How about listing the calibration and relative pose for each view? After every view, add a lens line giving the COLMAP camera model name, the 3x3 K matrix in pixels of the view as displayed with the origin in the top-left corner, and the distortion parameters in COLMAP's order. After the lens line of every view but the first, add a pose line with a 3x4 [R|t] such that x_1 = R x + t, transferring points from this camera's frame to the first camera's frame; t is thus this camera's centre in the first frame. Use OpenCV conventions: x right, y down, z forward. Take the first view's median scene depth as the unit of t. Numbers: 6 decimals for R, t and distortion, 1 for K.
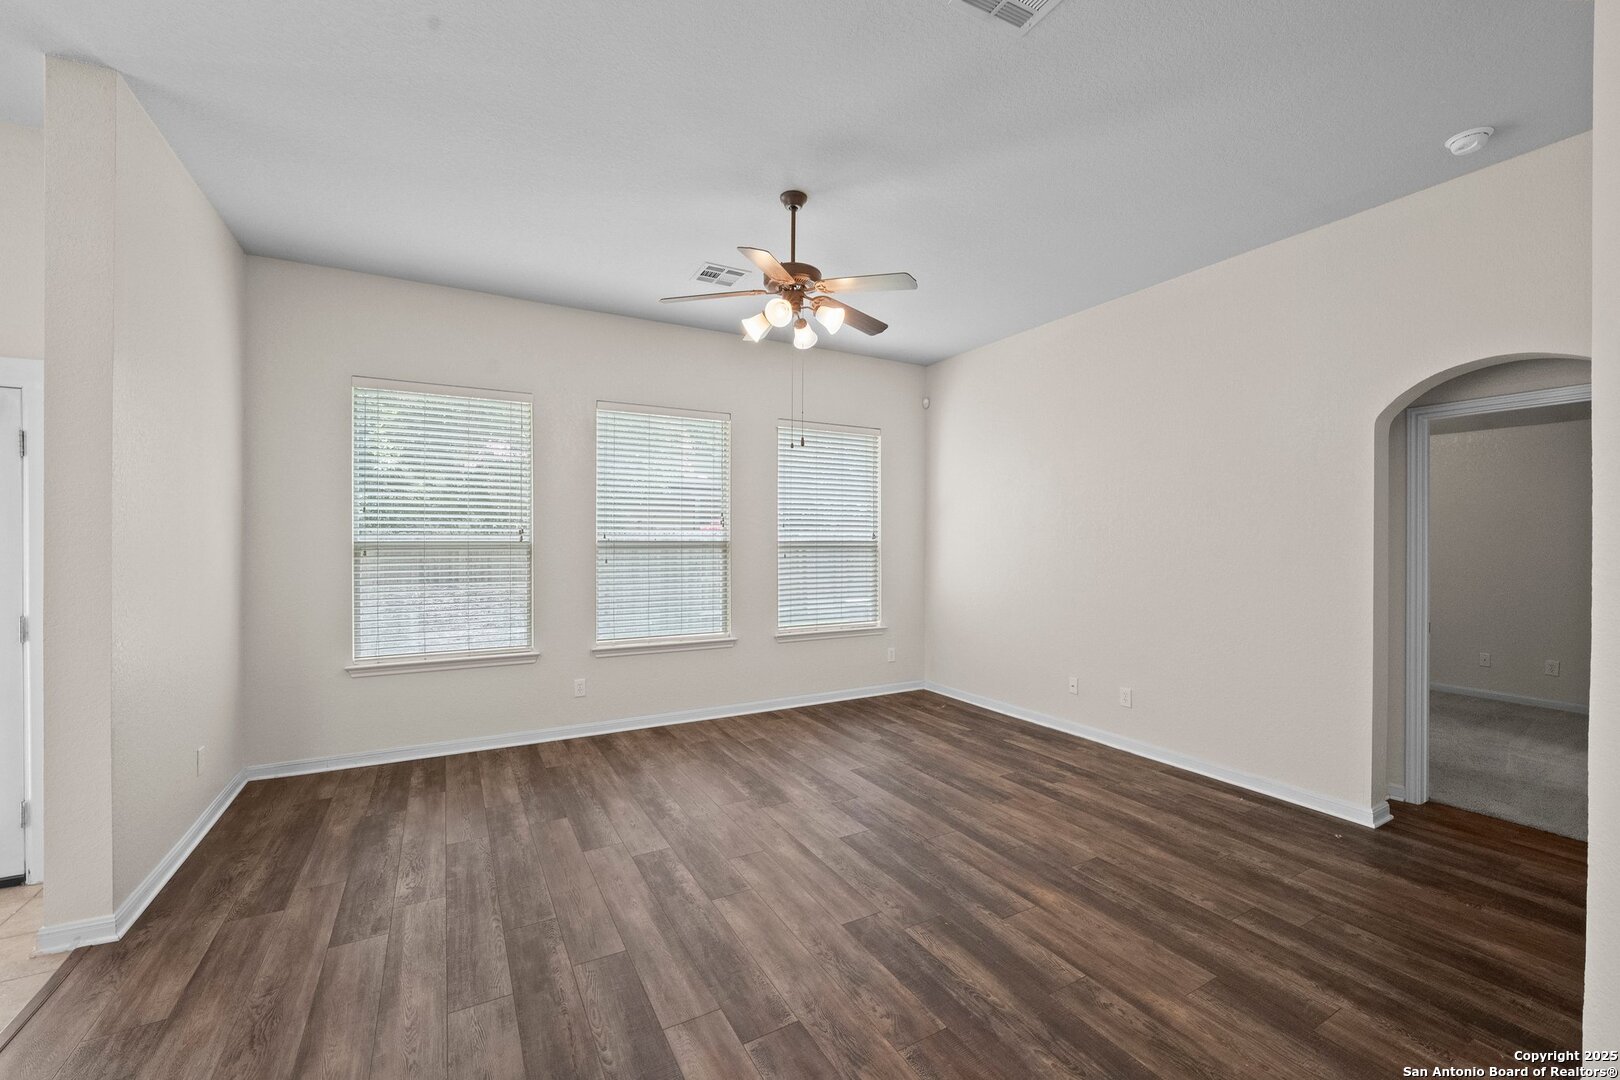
lens RADIAL K [[650.8, 0, 809.4], [0, 650.8, 540.4], [0, 0, 1]] dist [-0.020257, 0.004713]
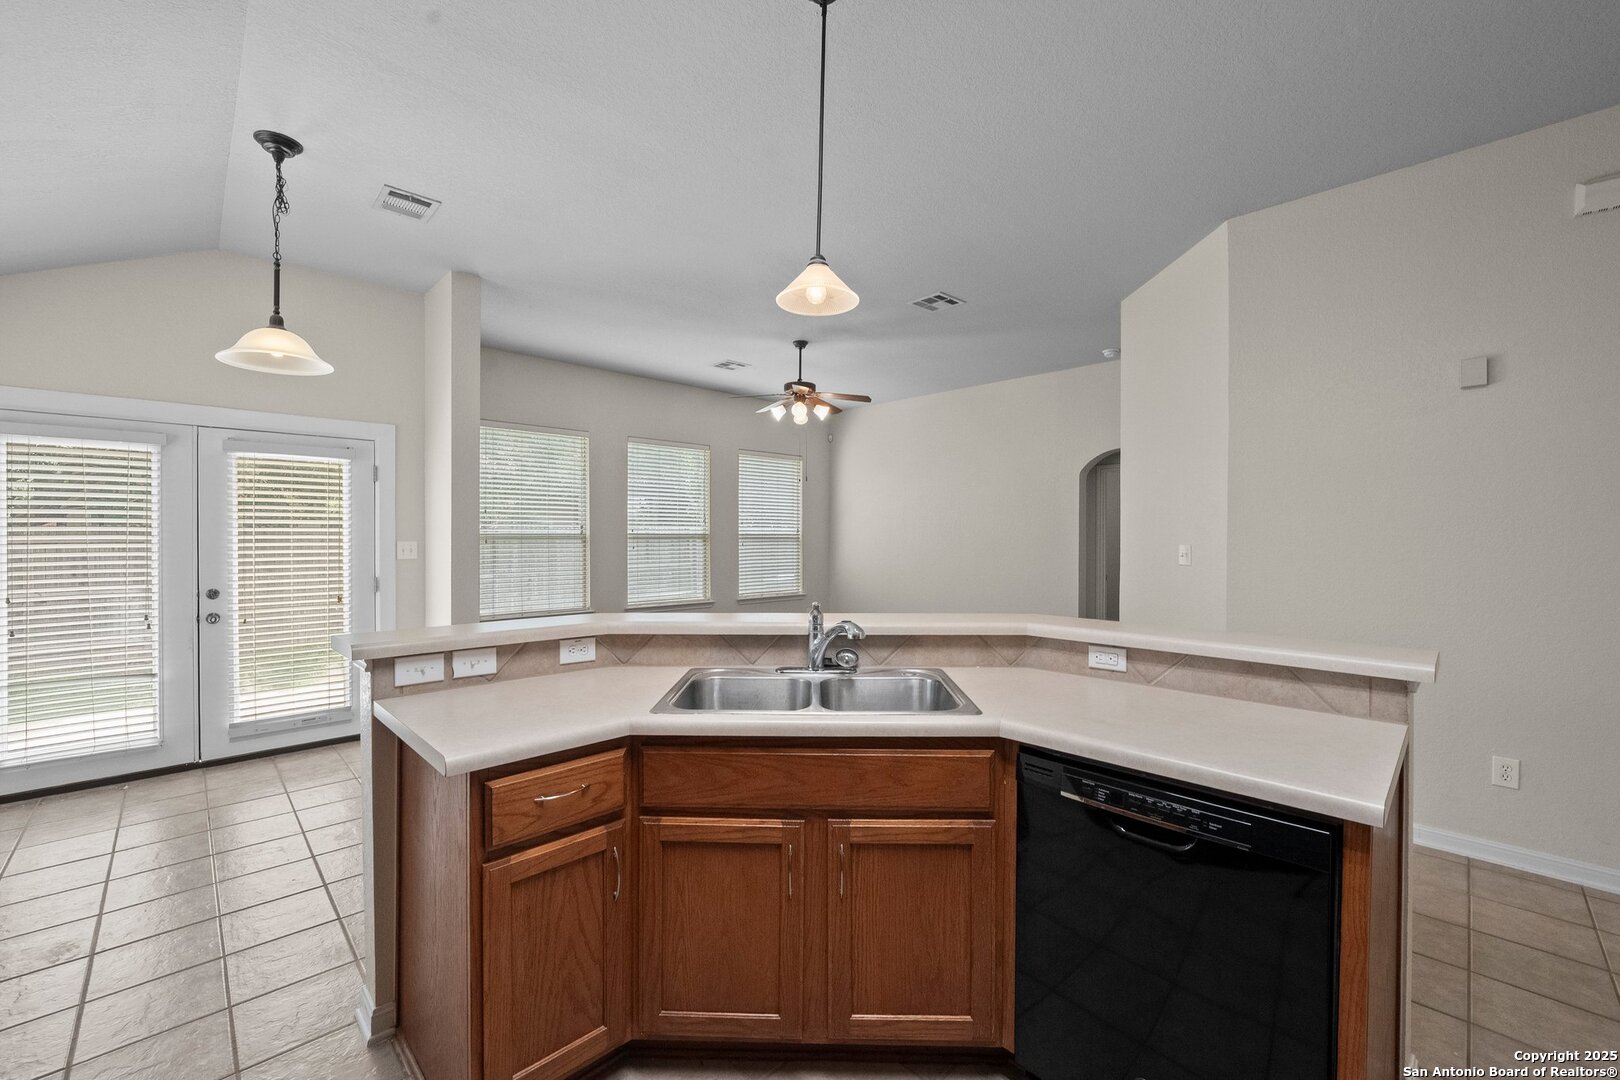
lens RADIAL K [[650.8, 0, 807.0], [0, 650.8, 538.6], [0, 0, 1]] dist [-0.020257, 0.004713]
pose [[0.967332, -0.001175, 0.253511, -0.374760], [0.000082, 0.999991, 0.004320, 0.007453], [-0.253514, -0.004157, 0.967323, -0.610254]]
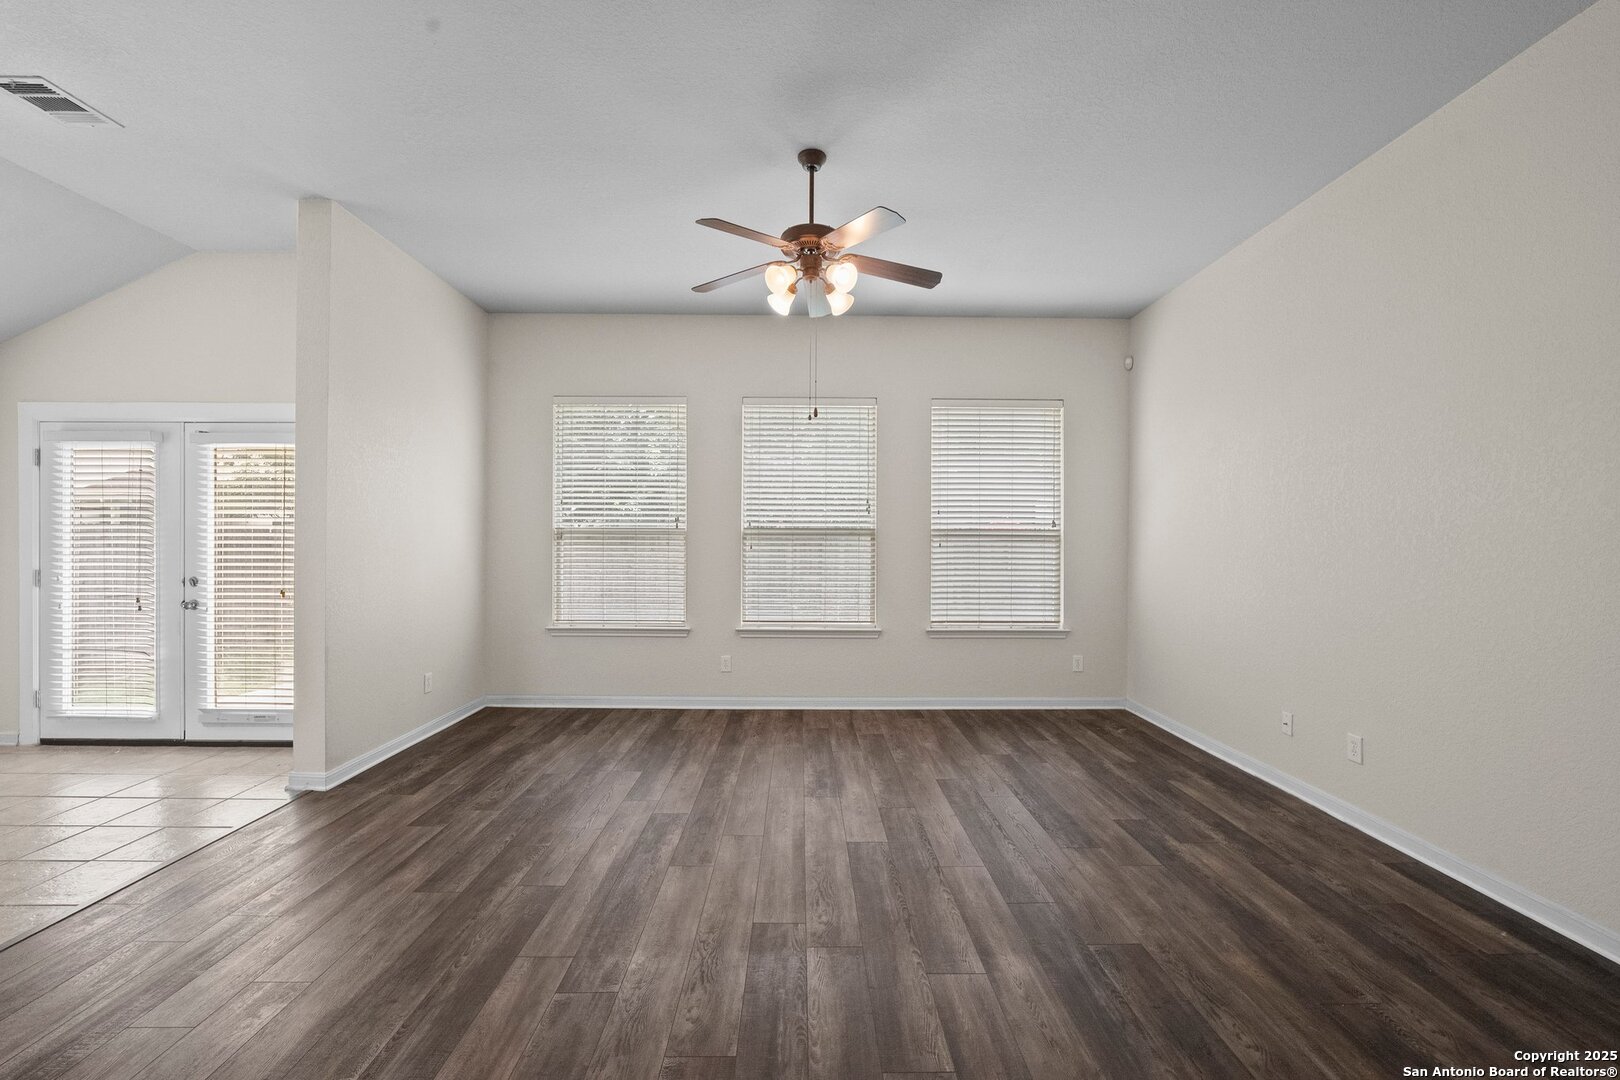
lens RADIAL K [[650.8, 0, 808.6], [0, 650.8, 538.9], [0, 0, 1]] dist [-0.020257, 0.004713]
pose [[0.877096, 0.001204, -0.480313, 0.344618], [-0.004261, 0.999977, -0.005276, 0.029304], [0.480295, 0.006674, 0.877081, 0.134291]]
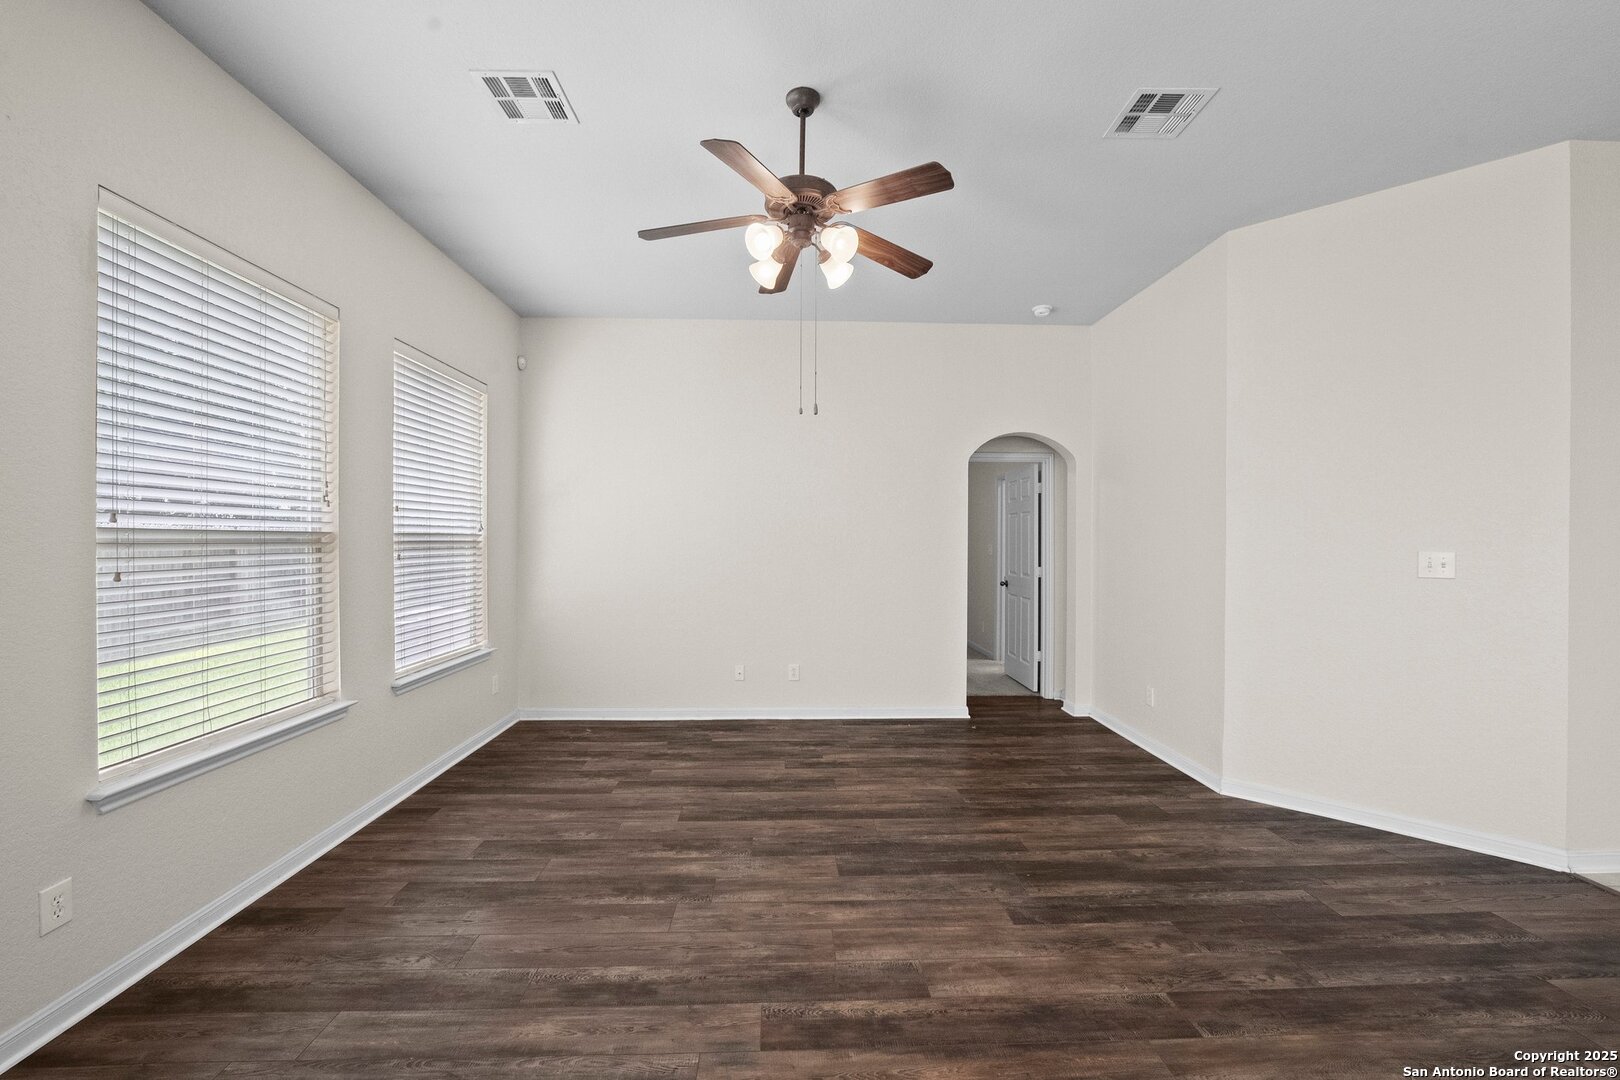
lens RADIAL K [[650.8, 0, 809.5], [0, 650.8, 539.7], [0, 0, 1]] dist [-0.020257, 0.004713]
pose [[0.456408, -0.000056, 0.889771, -0.583759], [-0.002123, 0.999997, 0.001152, 0.007890], [-0.889768, -0.002415, 0.456407, 0.506712]]
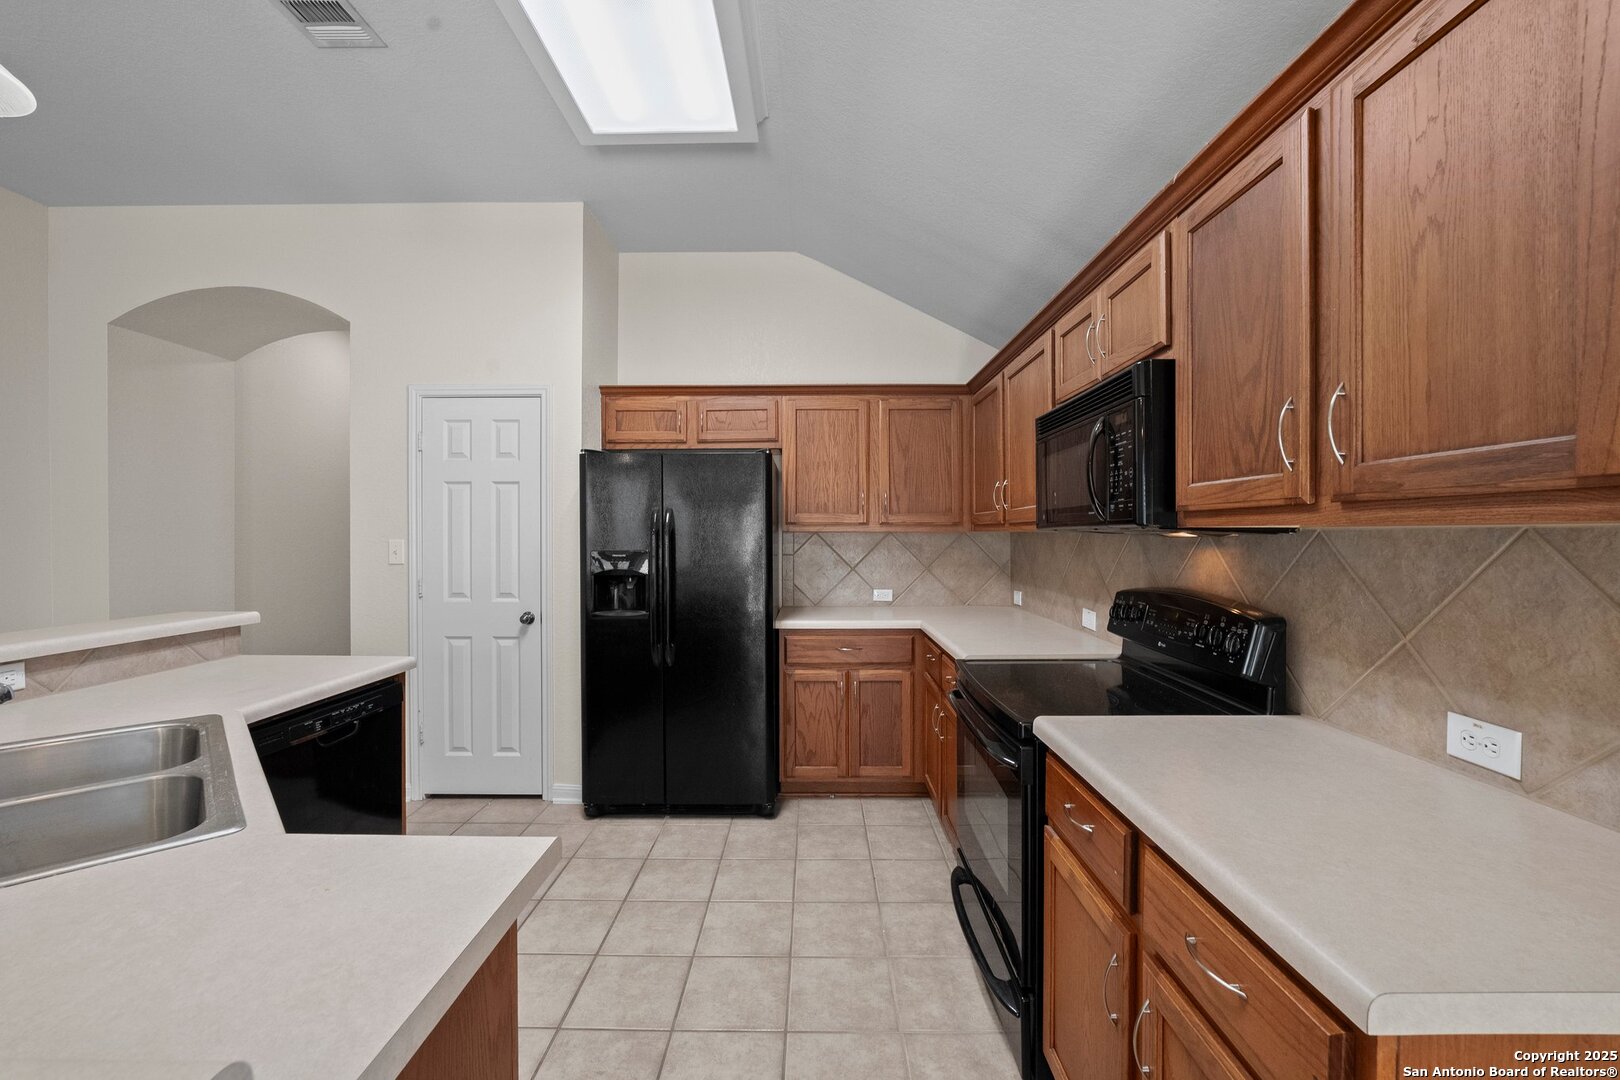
lens RADIAL K [[650.8, 0, 810.8], [0, 650.8, 540.0], [0, 0, 1]] dist [-0.020257, 0.004713]
pose [[-0.864605, -0.008393, 0.502382, -0.673889], [-0.003255, 0.999933, 0.011104, 0.008407], [-0.502442, 0.007965, -0.864574, -0.080435]]
